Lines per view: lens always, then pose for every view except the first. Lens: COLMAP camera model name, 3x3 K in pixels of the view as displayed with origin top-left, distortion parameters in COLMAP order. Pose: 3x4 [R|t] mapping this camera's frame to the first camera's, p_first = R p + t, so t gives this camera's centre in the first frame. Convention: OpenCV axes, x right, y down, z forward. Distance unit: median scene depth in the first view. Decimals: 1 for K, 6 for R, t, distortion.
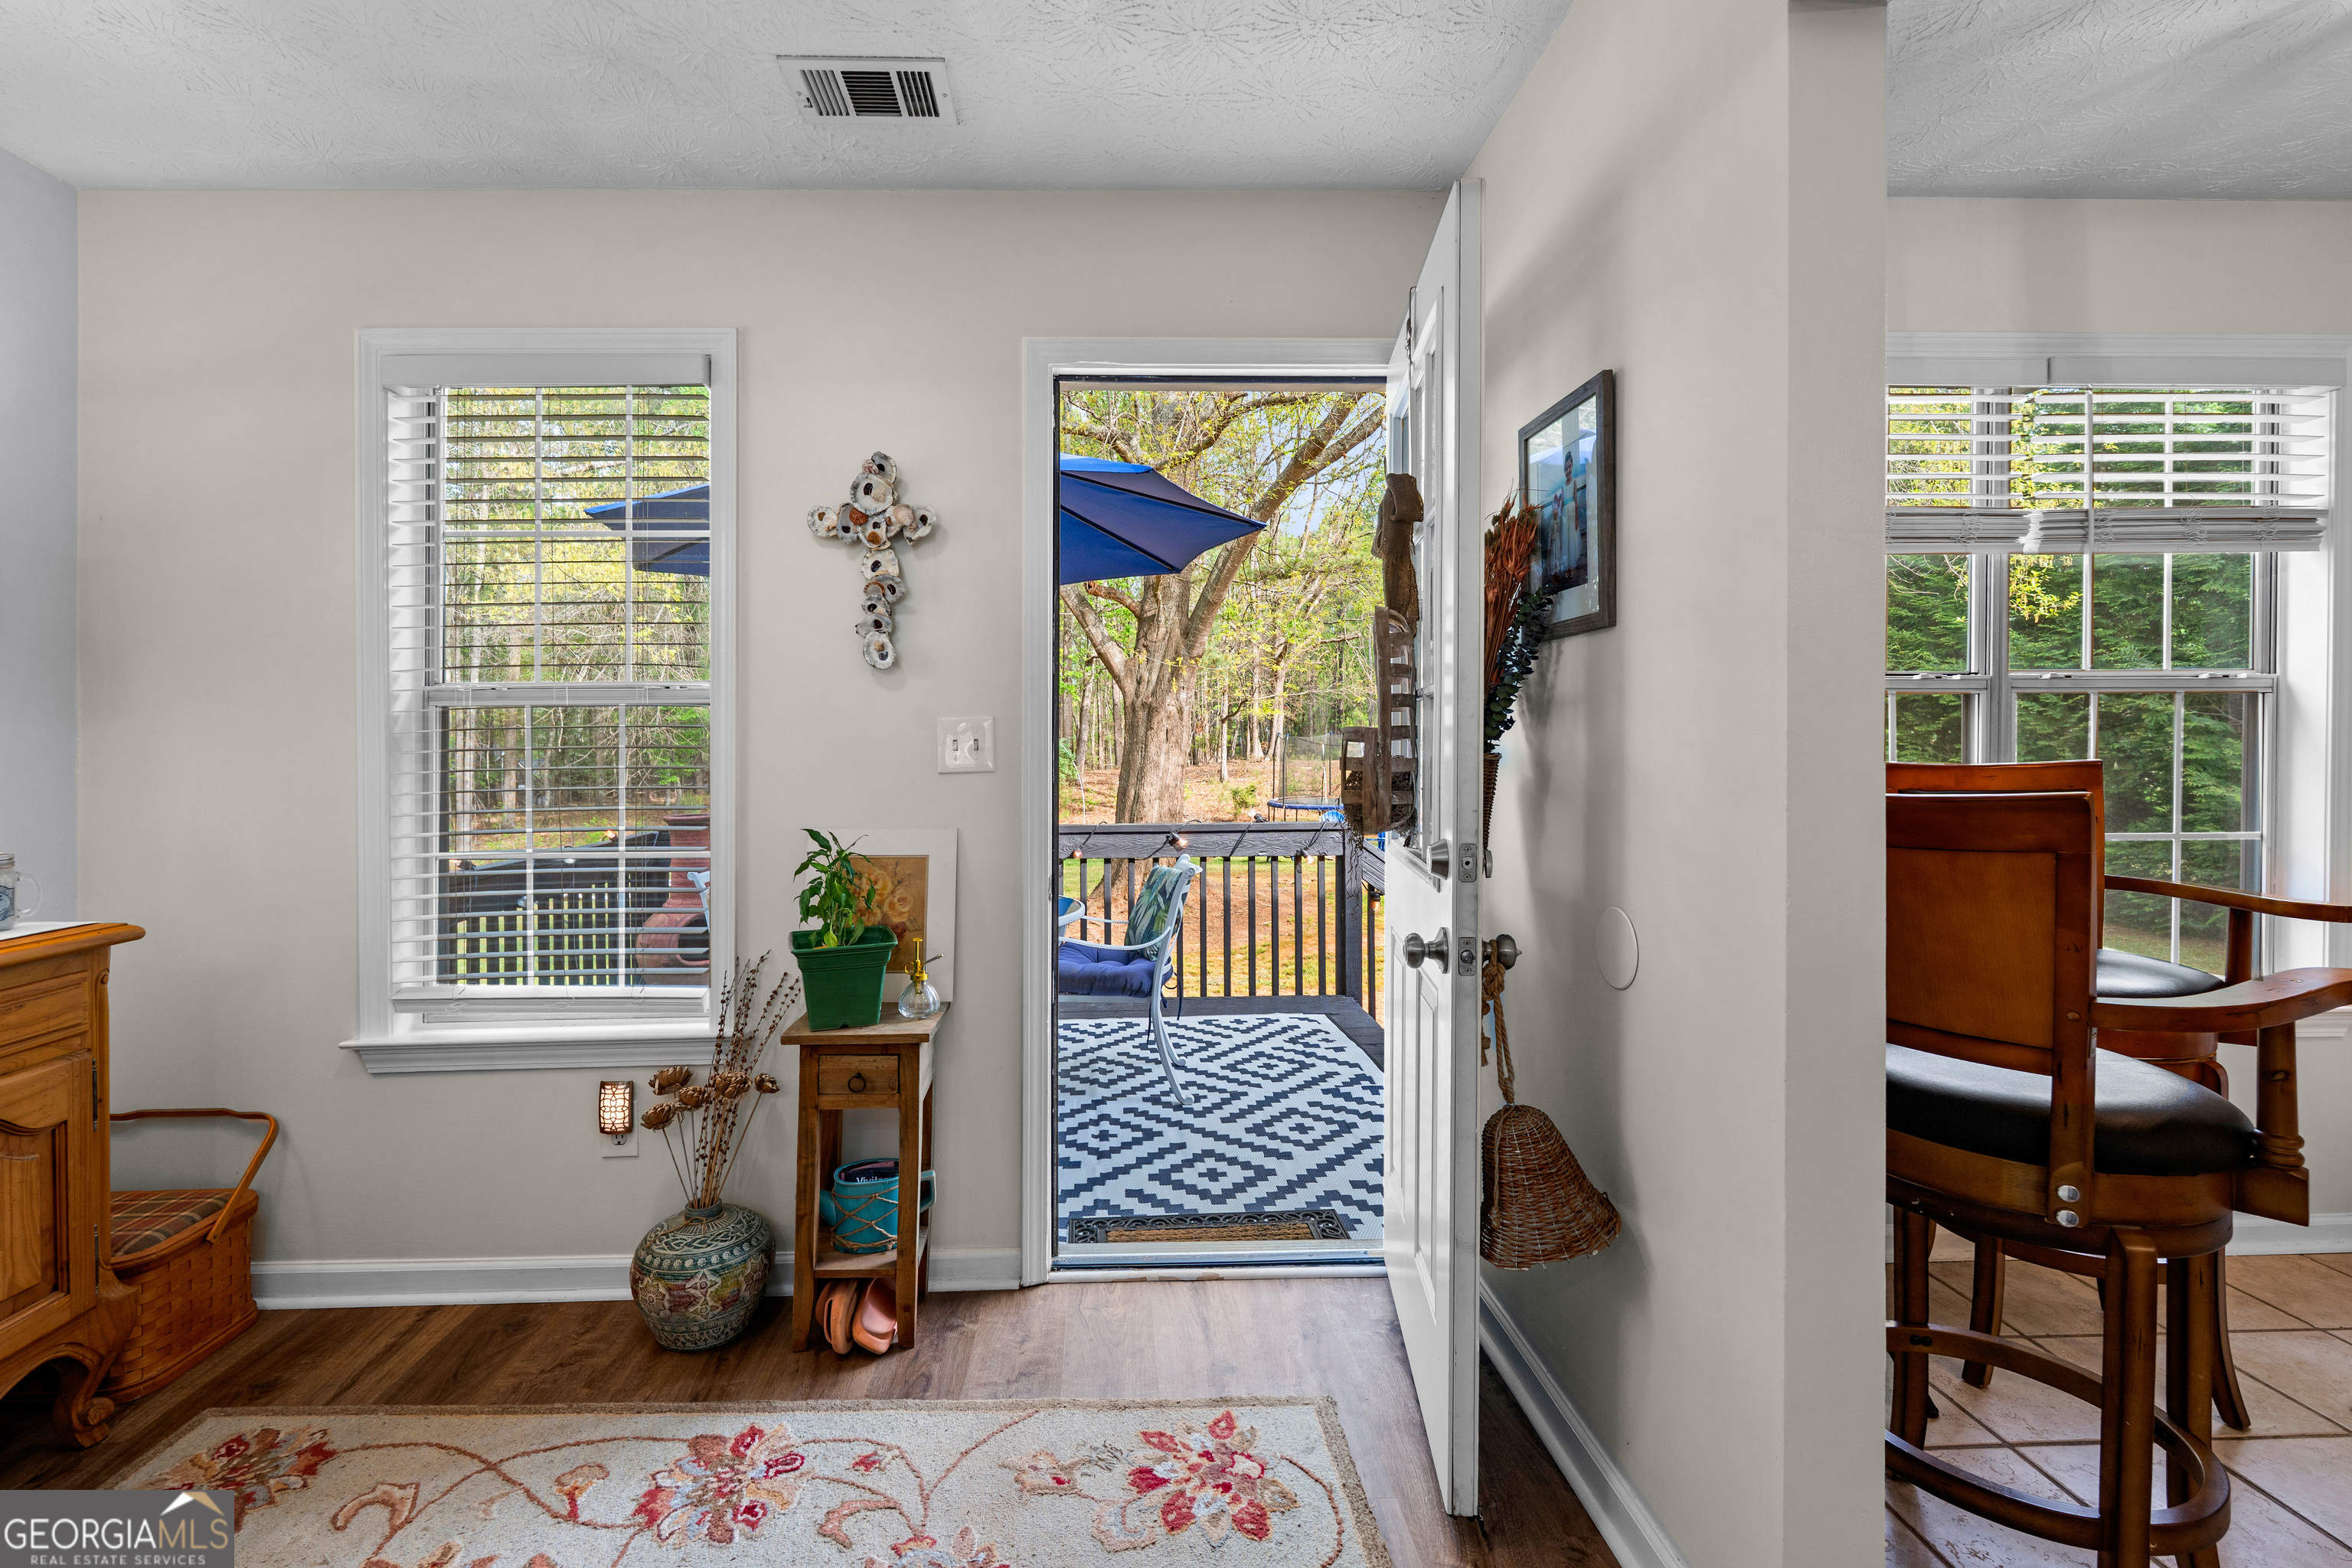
lens RADIAL K [[1046.5, 0, 1129.5], [0, 1046.5, 772.0], [0, 0, 1]] dist [-0.000973, -0.000188]
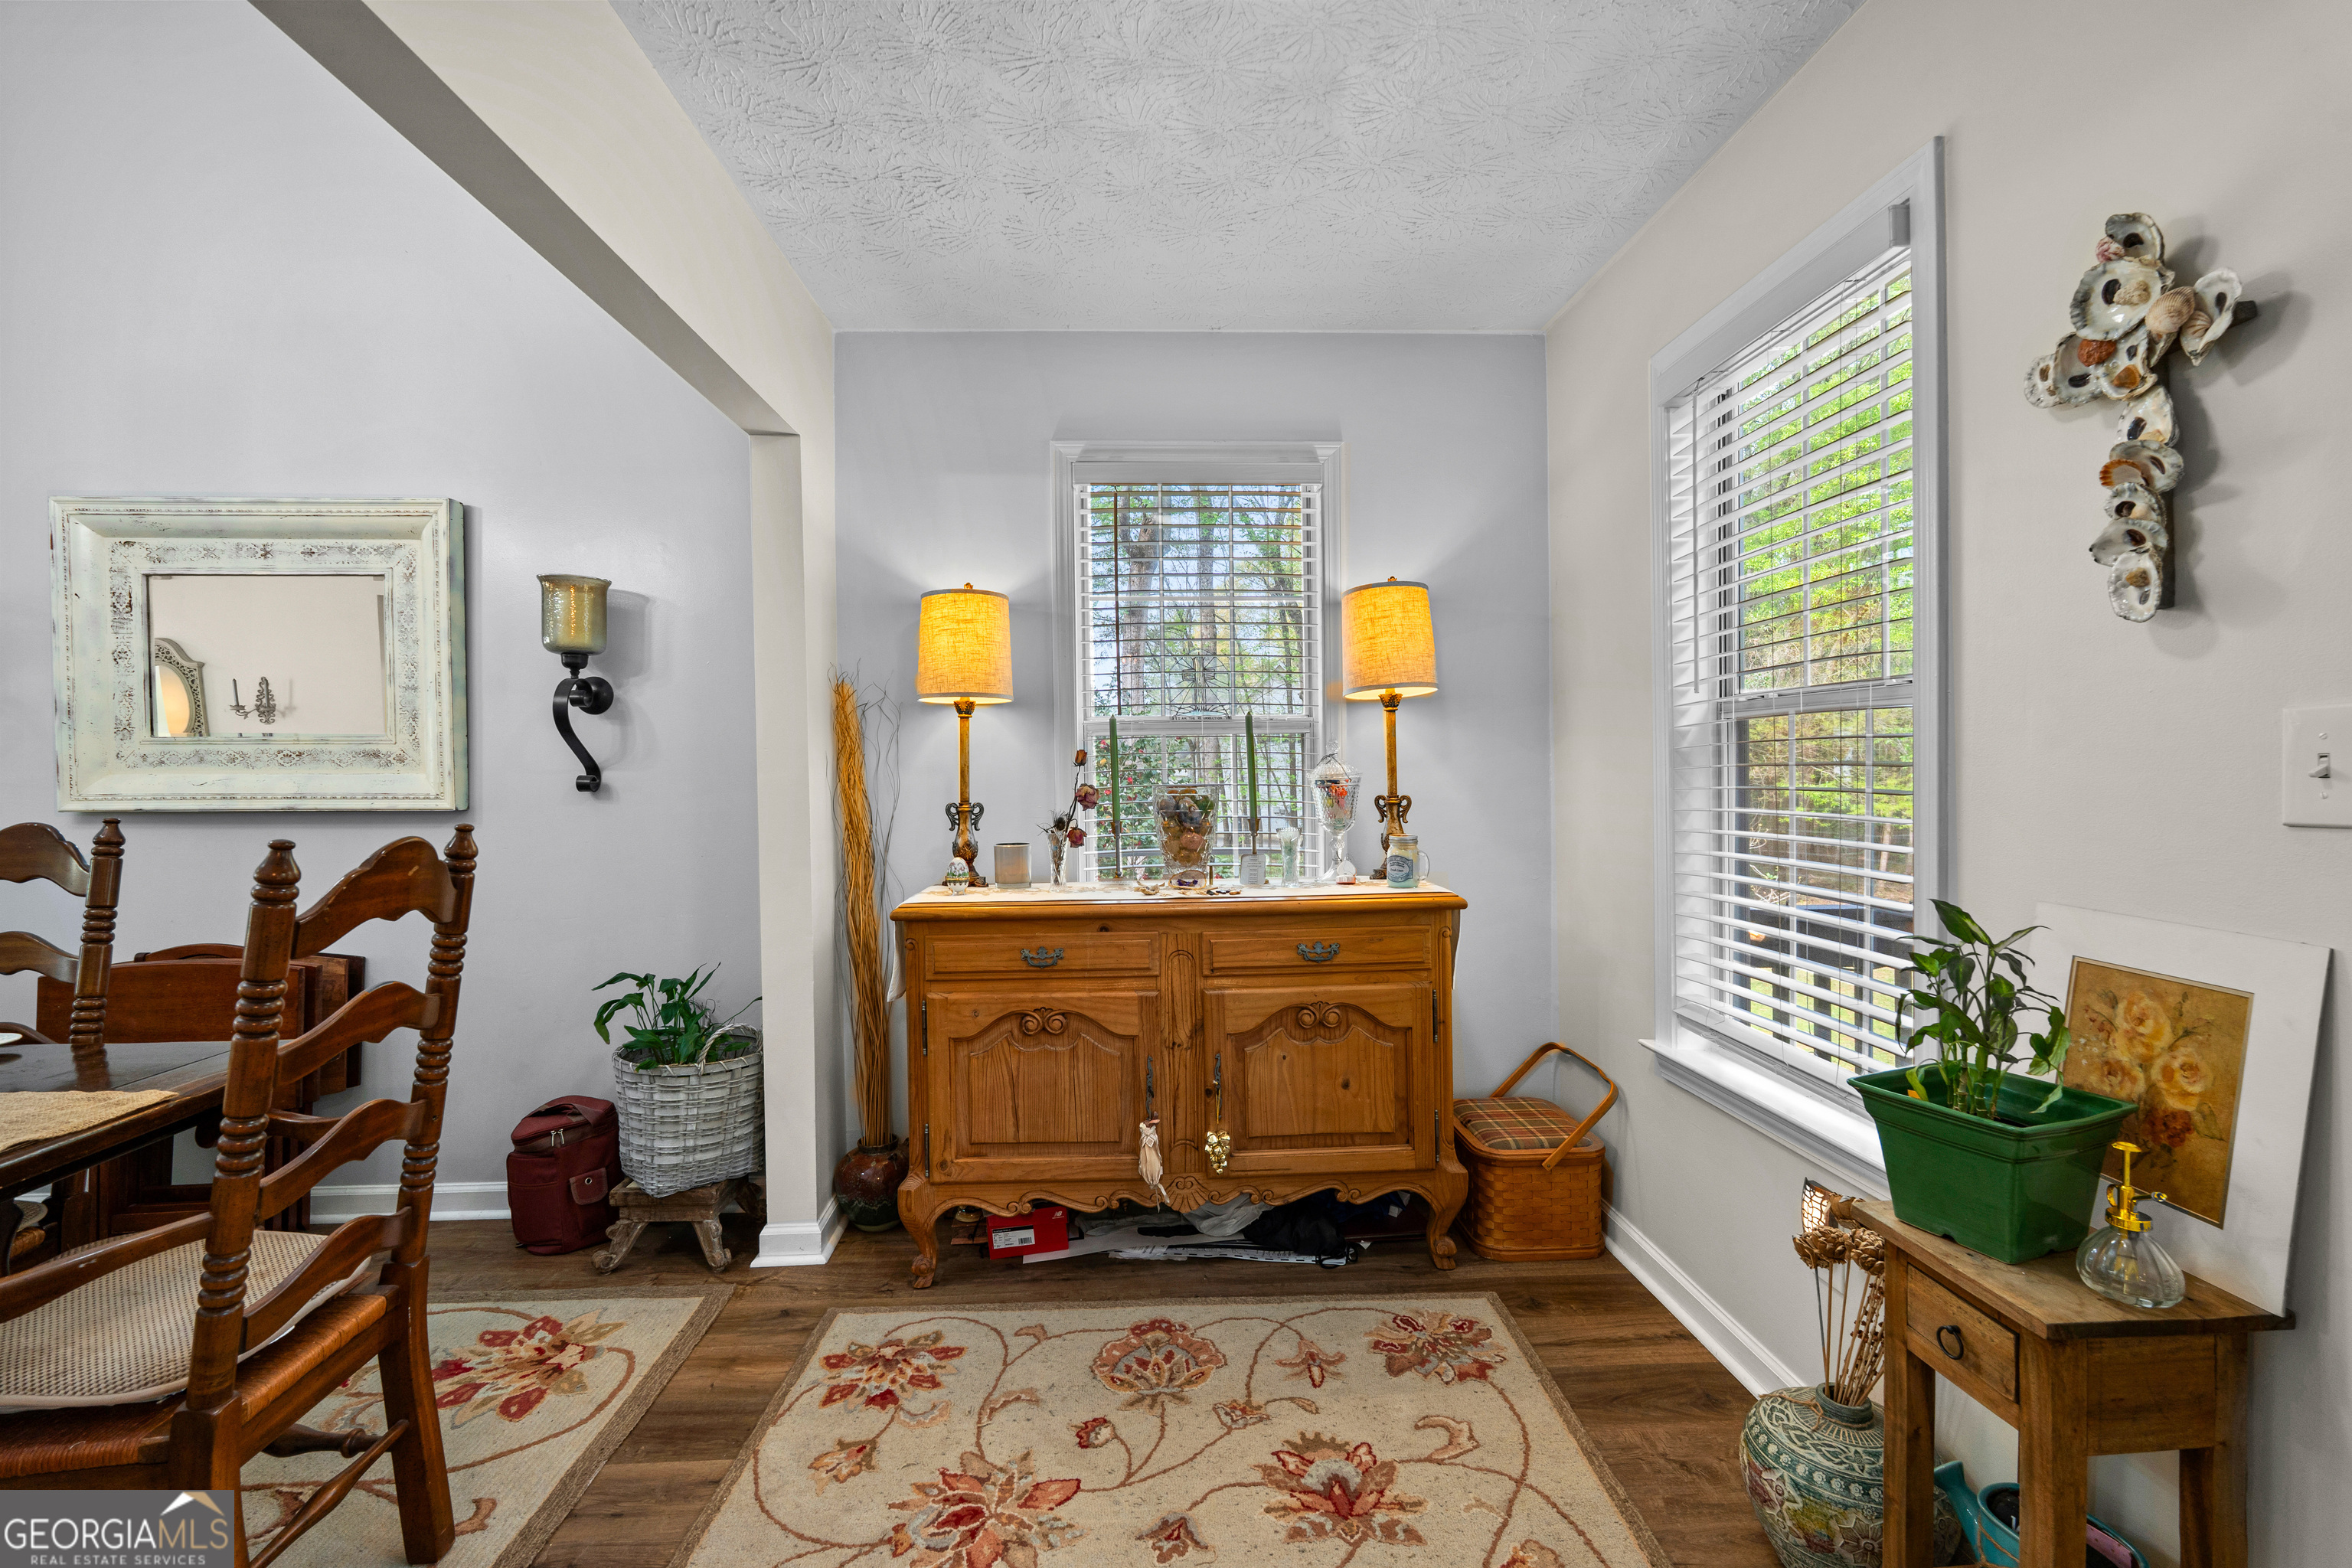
lens RADIAL K [[1019.9, 0, 1172.1], [0, 1019.9, 781.9], [0, 0, 1]] dist [-0.003886, -0.000140]
pose [[0.016474, 0.025717, -0.999533, 0.272431], [-0.019016, 0.999496, 0.025403, -0.020907], [0.999683, 0.018588, 0.016955, 0.506980]]
